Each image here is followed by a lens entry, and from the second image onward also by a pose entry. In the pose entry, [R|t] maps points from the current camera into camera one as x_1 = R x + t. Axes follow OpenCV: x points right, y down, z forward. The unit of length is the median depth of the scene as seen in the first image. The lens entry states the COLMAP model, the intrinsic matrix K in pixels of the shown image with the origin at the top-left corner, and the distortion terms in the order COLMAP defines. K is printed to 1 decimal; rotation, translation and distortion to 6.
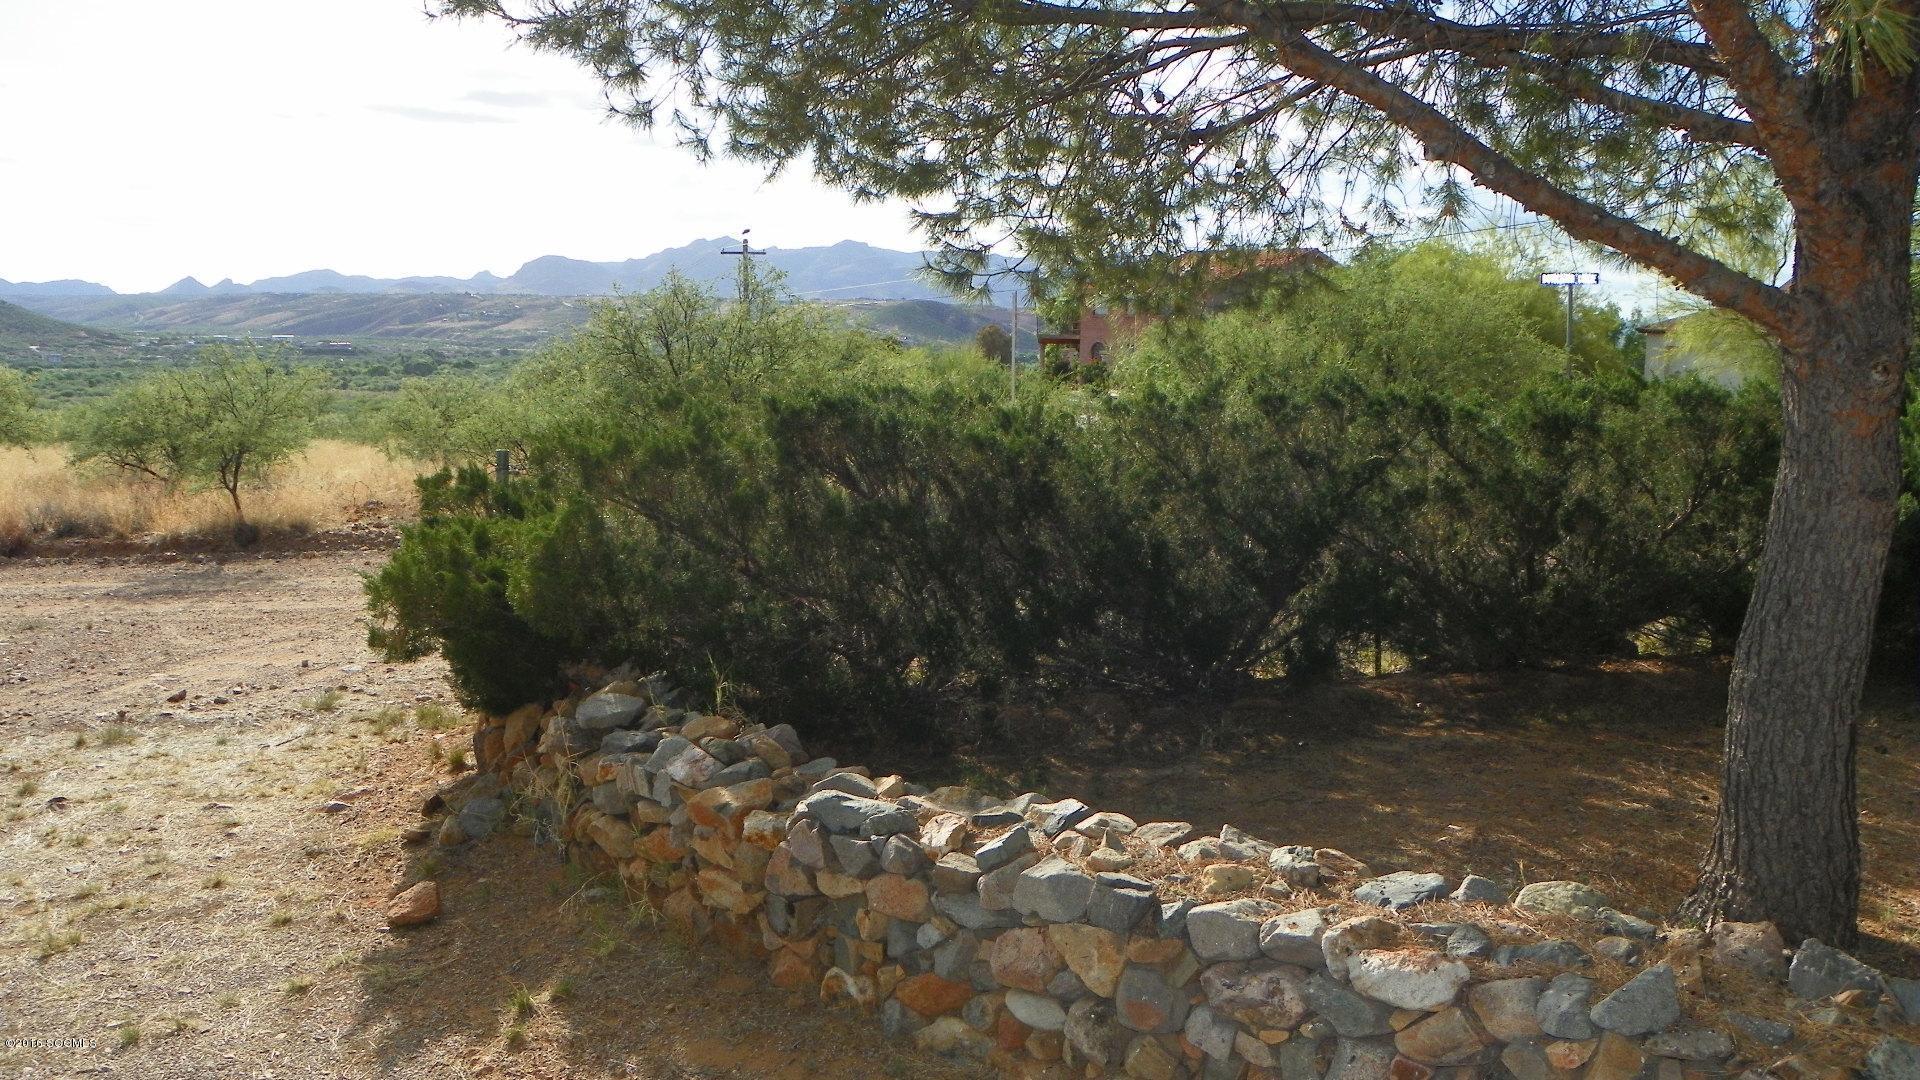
lens RADIAL K [[1424.2, 0, 960.0], [0, 1424.2, 540.0], [0, 0, 1]] dist [-0.174750, 0.108569]
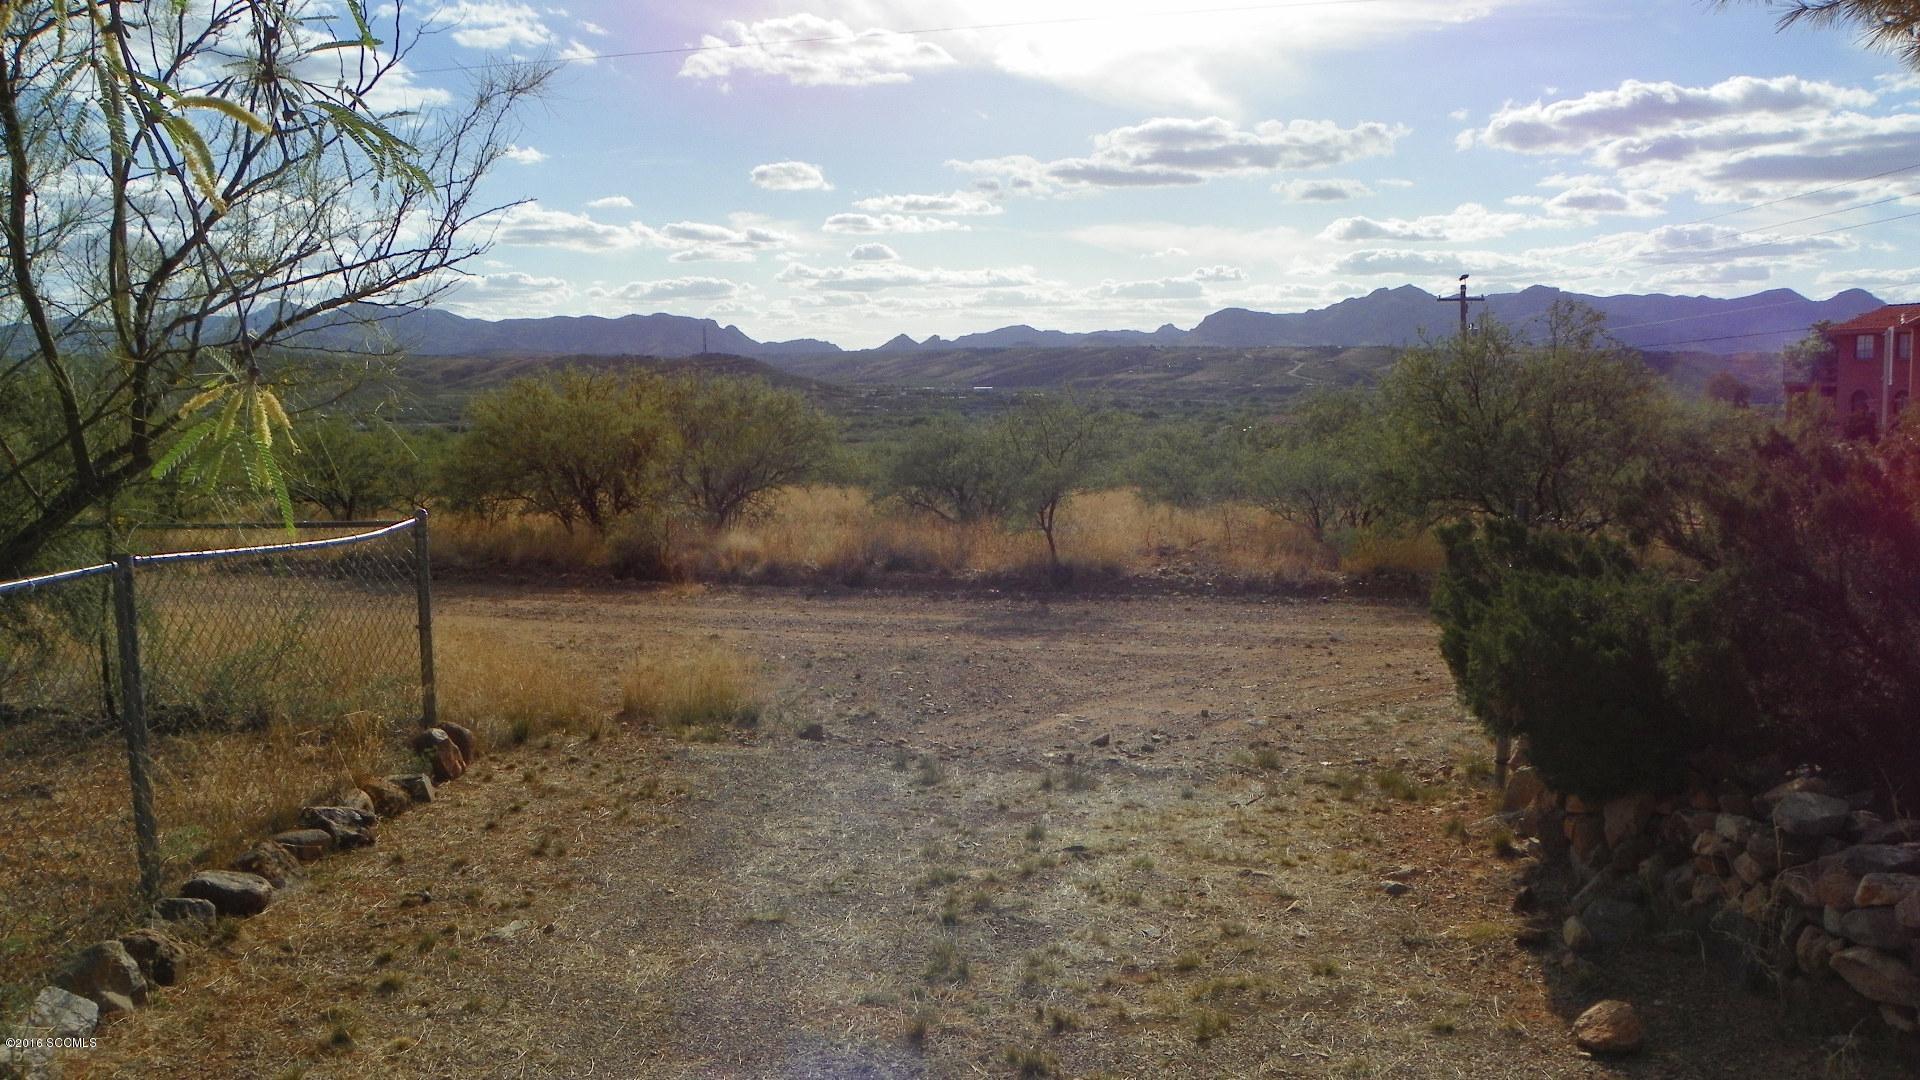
lens RADIAL K [[1424.2, 0, 960.0], [0, 1424.2, 540.0], [0, 0, 1]] dist [-0.174750, 0.108569]
pose [[0.891129, 0.026587, -0.452971, -0.117042], [-0.042784, 0.998758, -0.025547, 0.000269], [0.451729, 0.042146, 0.891159, 0.016777]]
